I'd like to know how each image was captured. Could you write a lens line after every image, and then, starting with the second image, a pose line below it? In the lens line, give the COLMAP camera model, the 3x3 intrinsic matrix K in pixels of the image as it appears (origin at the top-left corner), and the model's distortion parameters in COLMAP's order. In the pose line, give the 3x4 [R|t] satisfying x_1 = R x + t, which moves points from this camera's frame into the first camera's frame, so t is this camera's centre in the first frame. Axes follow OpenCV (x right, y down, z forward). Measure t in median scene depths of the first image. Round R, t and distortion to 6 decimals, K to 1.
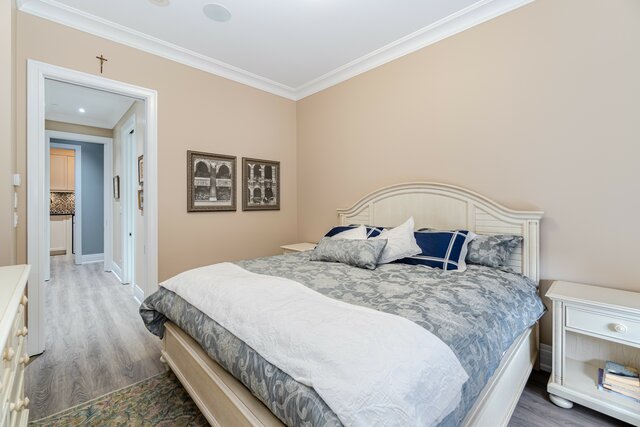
lens RADIAL K [[281.9, 0, 318.8], [0, 281.9, 207.3], [0, 0, 1]] dist [-0.019282, 0.006383]
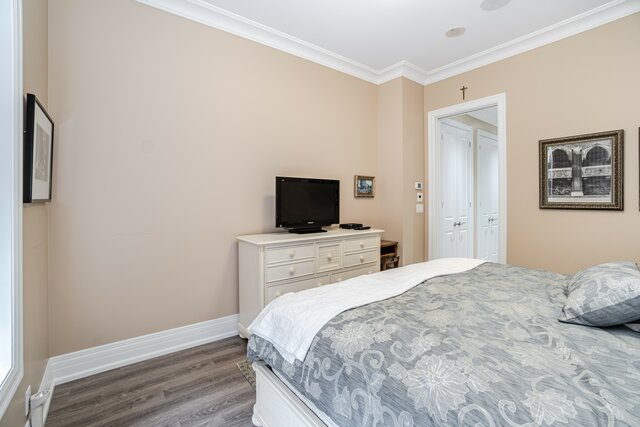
lens RADIAL K [[281.9, 0, 305.2], [0, 281.9, 199.2], [0, 0, 1]] dist [-0.019282, 0.006383]
pose [[-0.141512, 0.002418, -0.989934, 0.503660], [-0.011590, 0.999924, 0.004100, -0.008312], [0.989869, 0.012053, -0.141473, 0.364985]]
